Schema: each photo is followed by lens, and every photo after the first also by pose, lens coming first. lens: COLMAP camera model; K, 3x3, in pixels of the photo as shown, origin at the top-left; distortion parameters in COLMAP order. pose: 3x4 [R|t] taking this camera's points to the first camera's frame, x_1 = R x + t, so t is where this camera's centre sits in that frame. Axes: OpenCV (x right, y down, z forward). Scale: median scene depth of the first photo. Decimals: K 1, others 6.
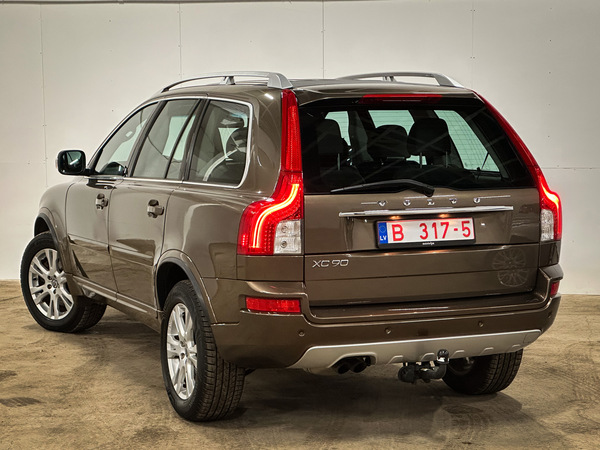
lens RADIAL K [[1781.8, 0, 301.5], [0, 1781.8, 224.8], [0, 0, 1]] dist [0.066907, 0.000000]
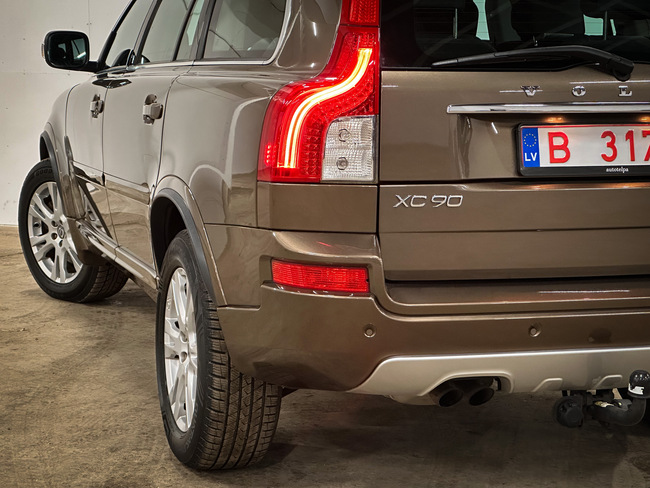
lens RADIAL K [[1584.2, 0, 323.0], [0, 1584.2, 241.7], [0, 0, 1]] dist [0.219257, 0.000000]
pose [[0.995629, 0.027643, -0.089211, 0.026424], [-0.024840, 0.999167, 0.032382, 0.018380], [0.090032, -0.030024, 0.995486, 0.508038]]
